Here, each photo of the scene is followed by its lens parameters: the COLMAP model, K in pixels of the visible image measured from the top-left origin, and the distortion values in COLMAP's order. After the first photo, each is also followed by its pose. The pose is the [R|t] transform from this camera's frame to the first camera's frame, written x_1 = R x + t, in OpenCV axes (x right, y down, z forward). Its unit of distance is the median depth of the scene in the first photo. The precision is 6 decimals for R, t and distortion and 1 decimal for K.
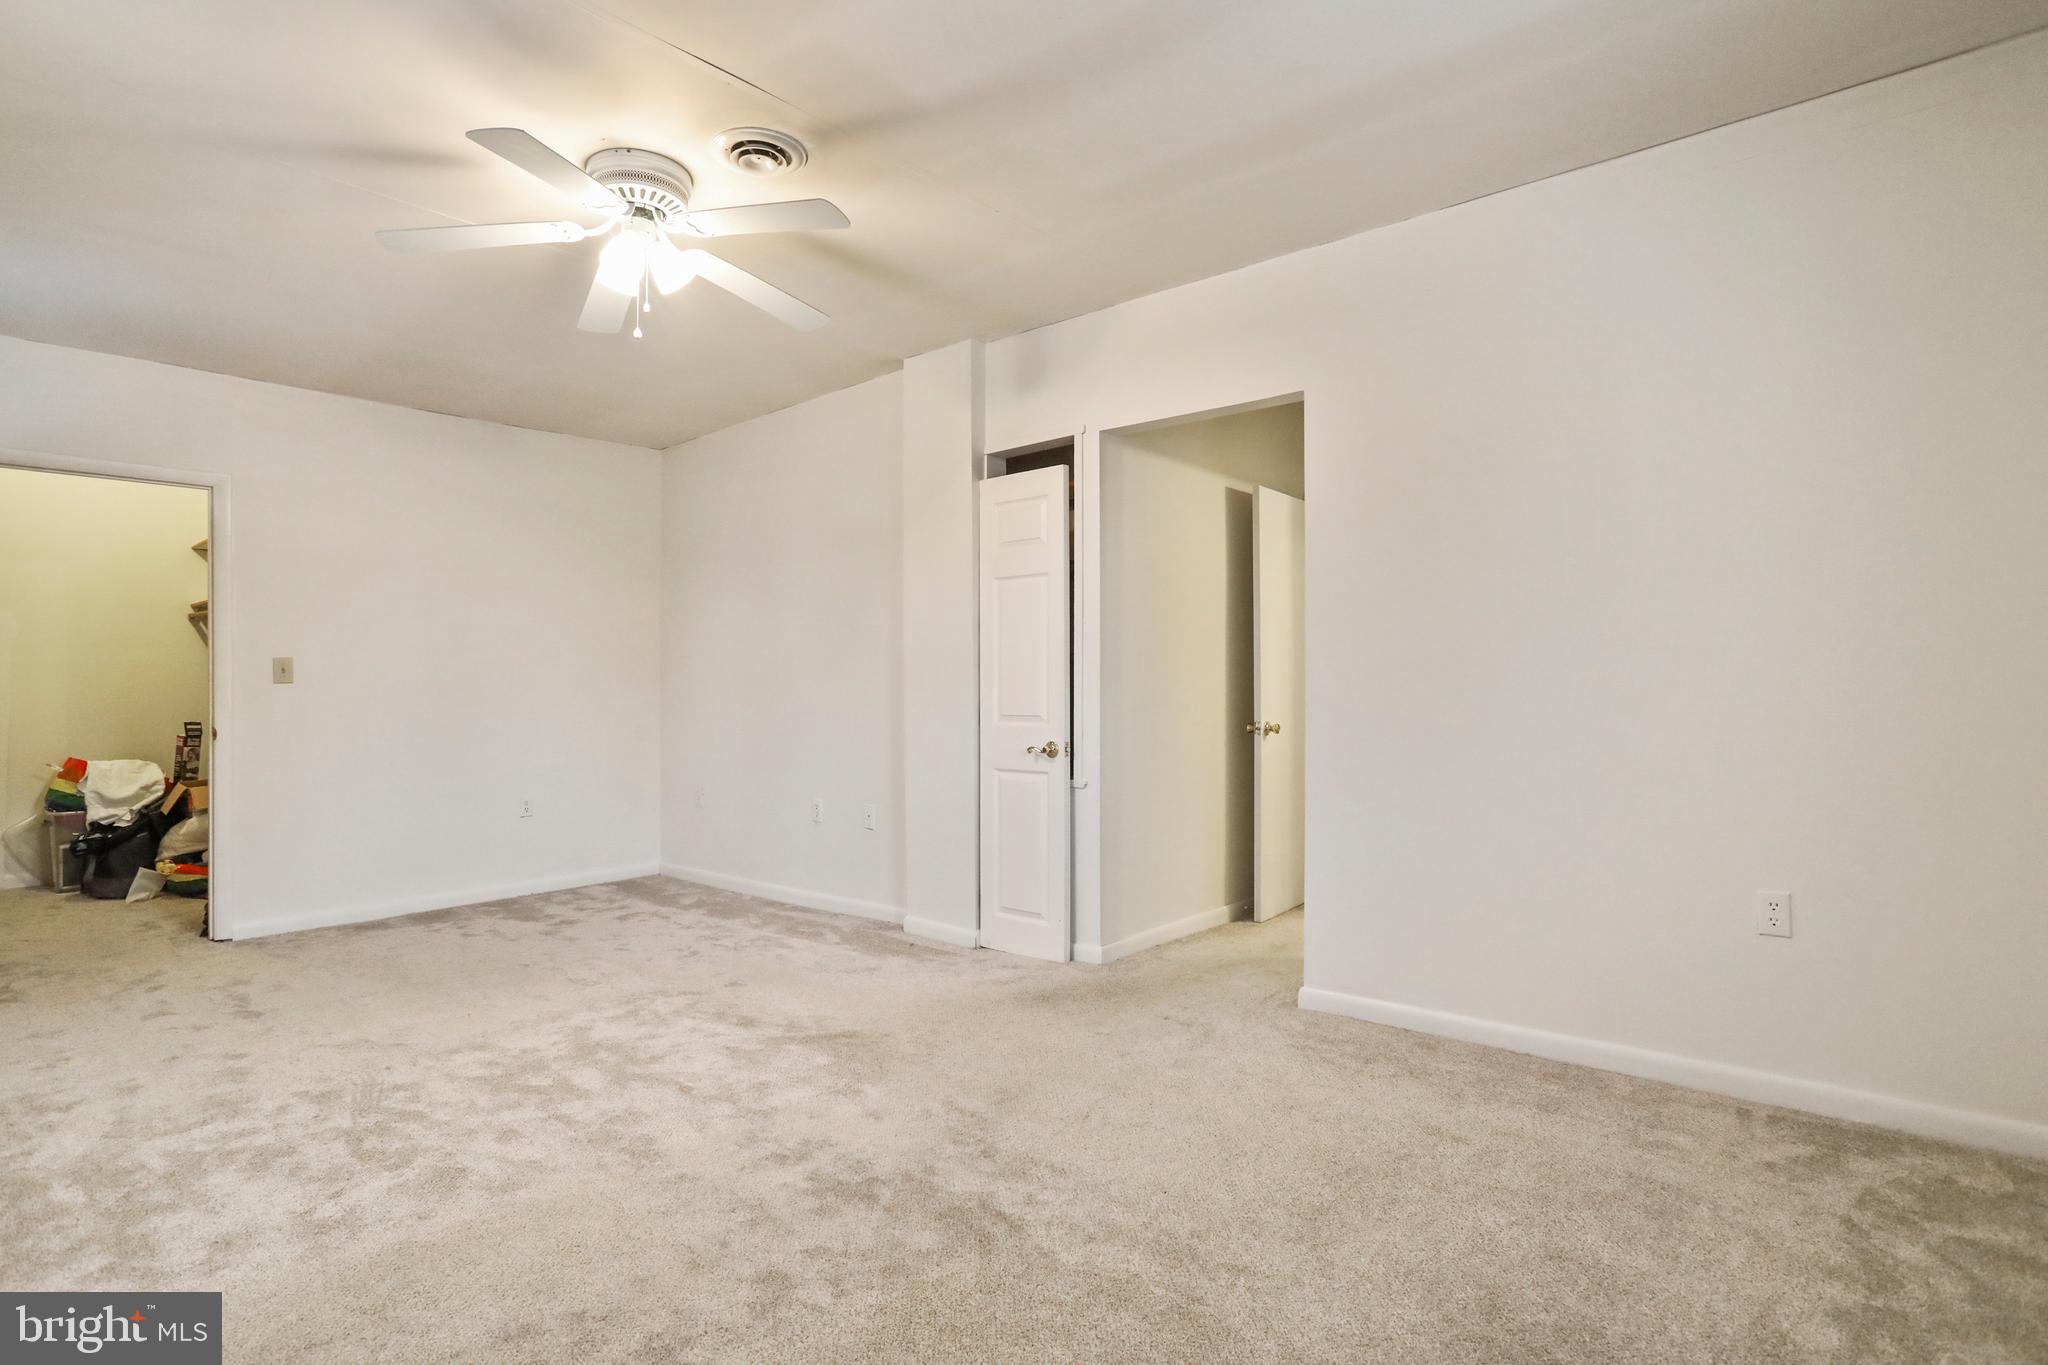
lens RADIAL K [[1013.9, 0, 1020.1], [0, 1013.9, 675.8], [0, 0, 1]] dist [0.000540, 0.002340]
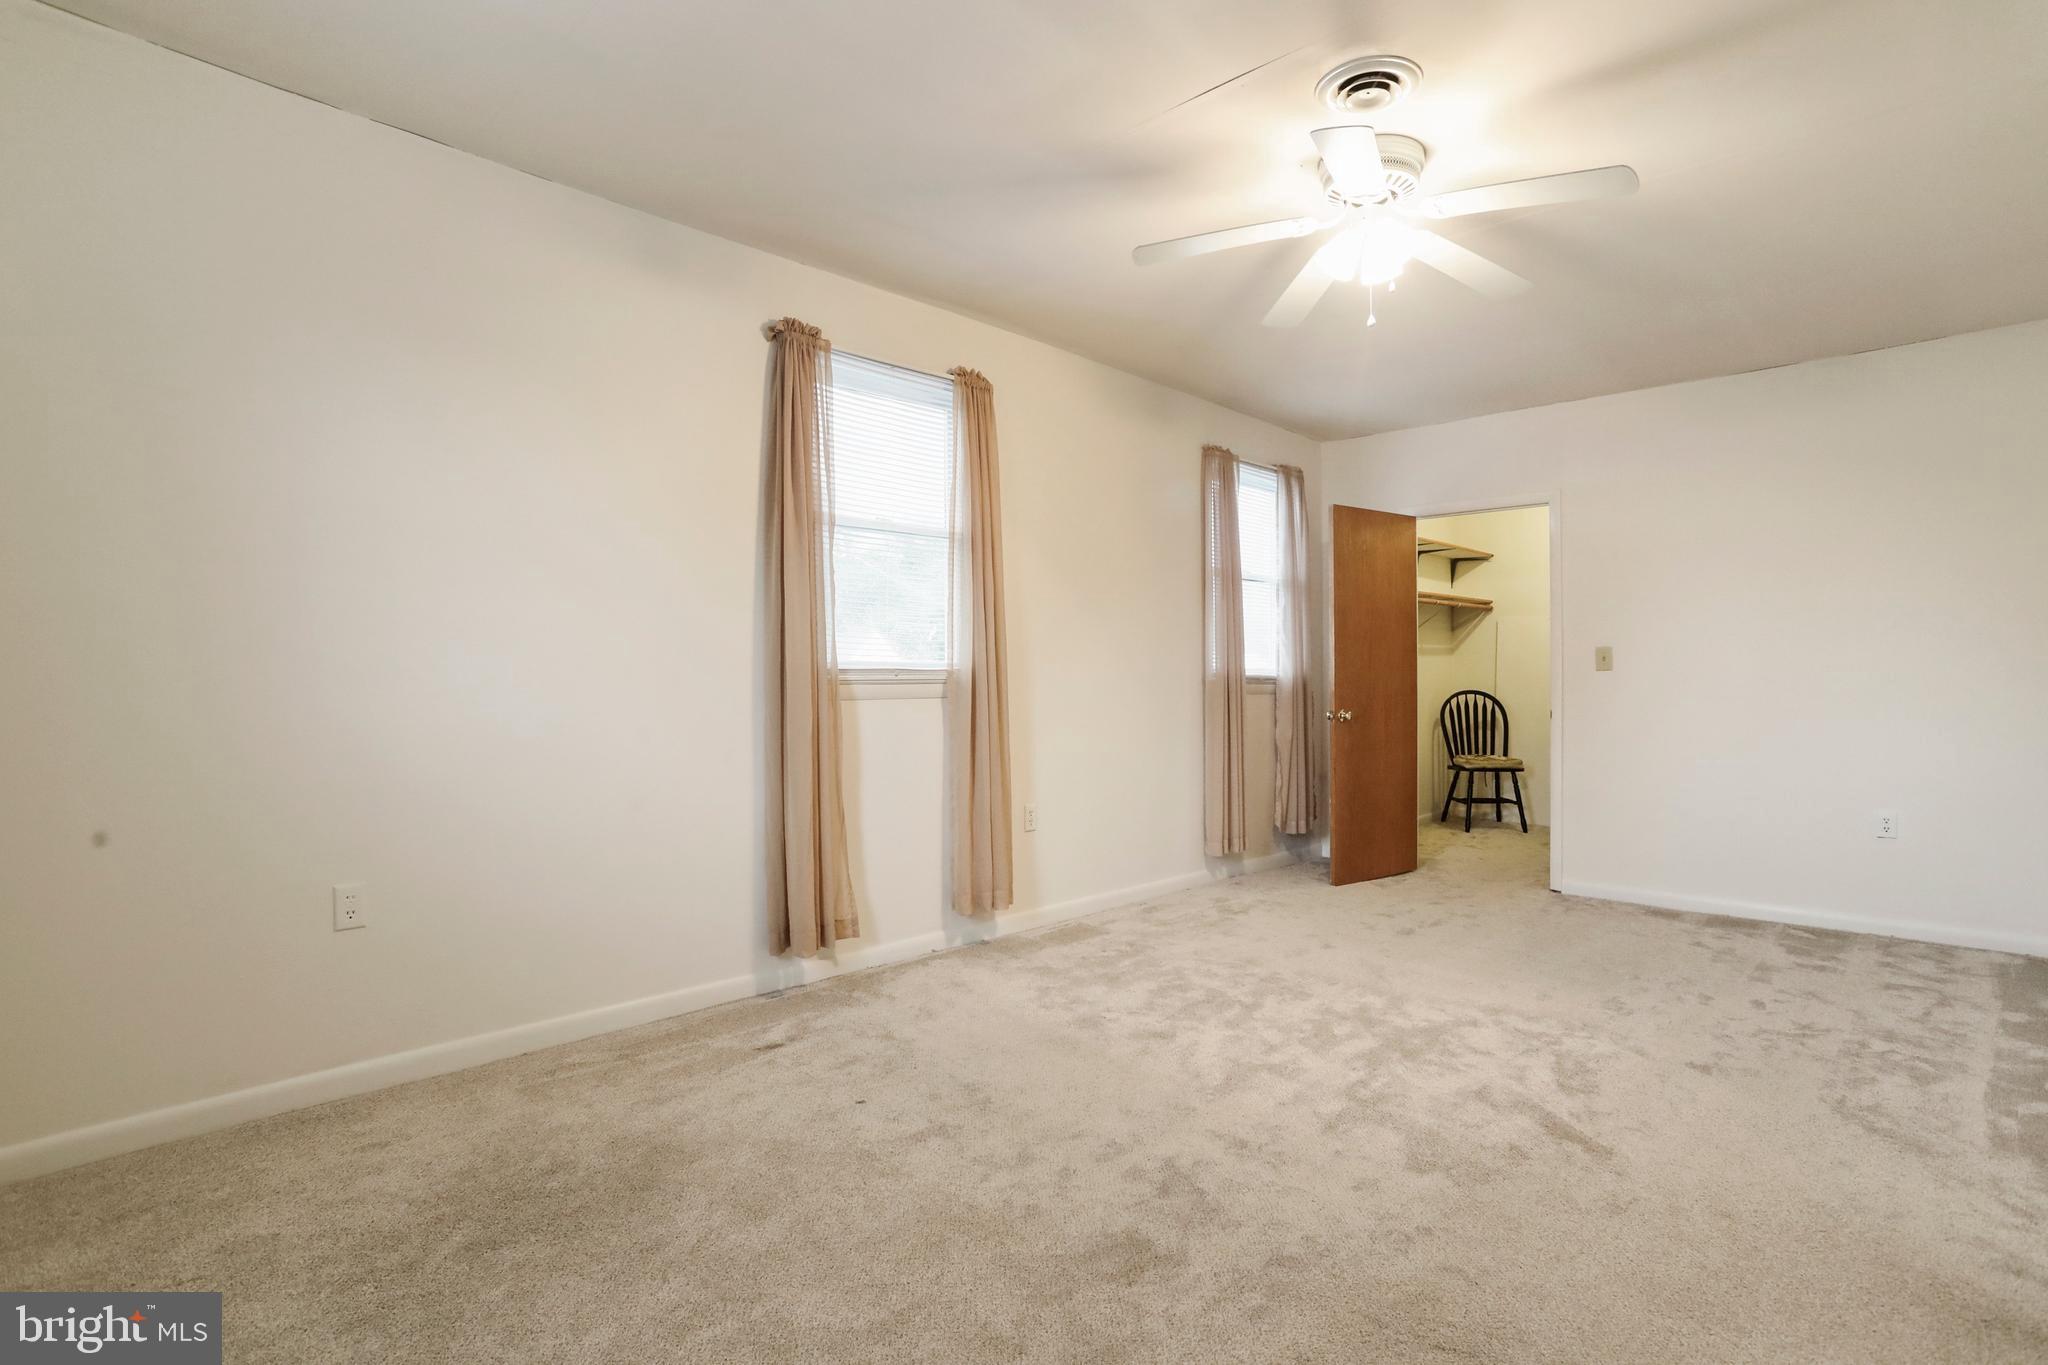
lens RADIAL K [[1013.9, 0, 1018.3], [0, 1013.9, 678.7], [0, 0, 1]] dist [0.000540, 0.002340]
pose [[-0.021038, 0.005411, -0.999764, 0.652693], [0.010657, 0.999930, 0.005188, 0.006703], [0.999722, -0.010545, -0.021094, 0.689115]]
